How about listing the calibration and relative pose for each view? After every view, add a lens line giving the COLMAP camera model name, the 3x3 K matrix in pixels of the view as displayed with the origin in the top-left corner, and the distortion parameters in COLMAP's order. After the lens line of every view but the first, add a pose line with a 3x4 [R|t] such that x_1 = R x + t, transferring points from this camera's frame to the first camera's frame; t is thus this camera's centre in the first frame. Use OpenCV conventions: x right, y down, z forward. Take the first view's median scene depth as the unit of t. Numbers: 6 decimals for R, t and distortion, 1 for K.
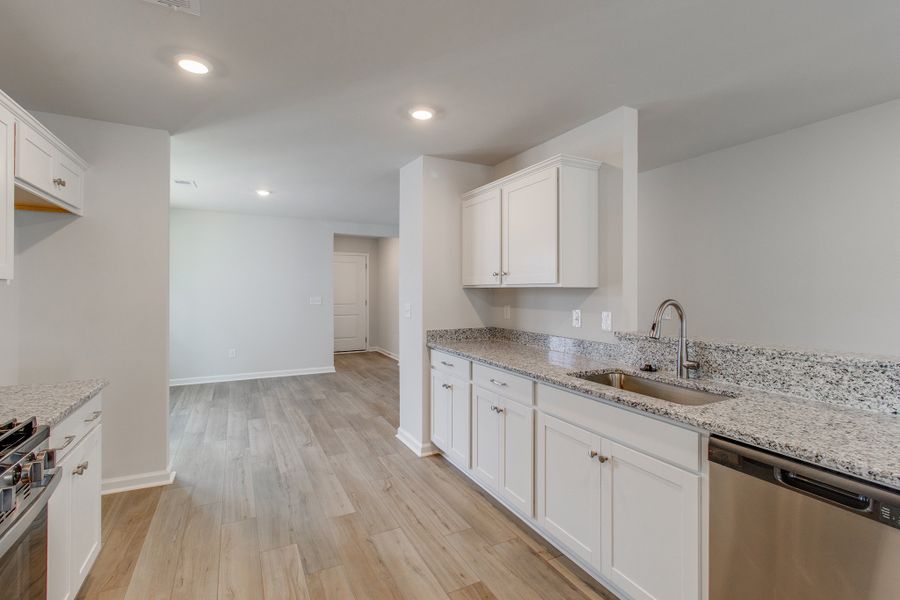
lens RADIAL K [[416.3, 0, 452.7], [0, 416.3, 292.6], [0, 0, 1]] dist [0.000452, -0.000593]
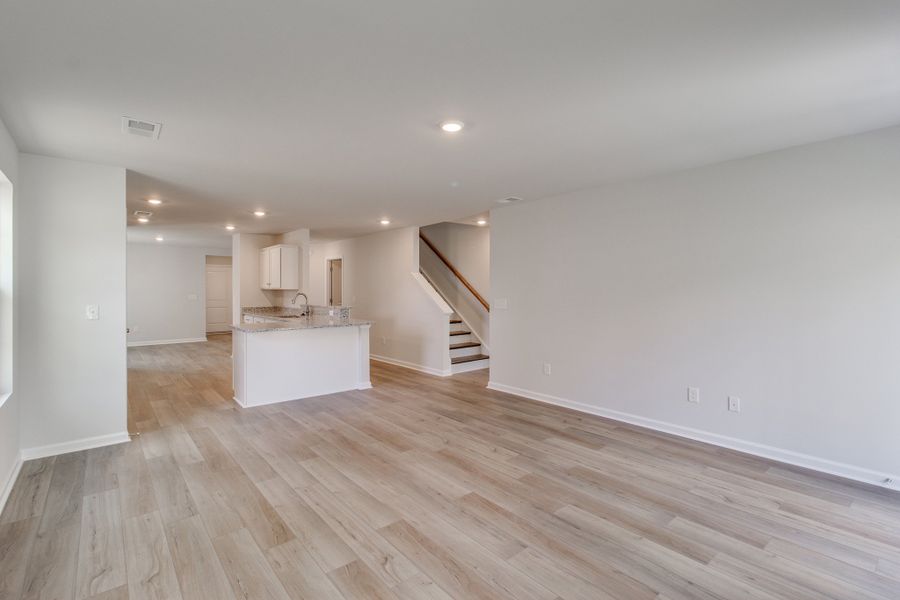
lens RADIAL K [[416.3, 0, 454.3], [0, 416.3, 299.5], [0, 0, 1]] dist [0.000452, -0.000593]
pose [[0.973863, -0.008753, 0.226969, 0.567829], [0.004603, 0.999813, 0.018804, 0.007213], [-0.227091, -0.017268, 0.973720, -1.553492]]
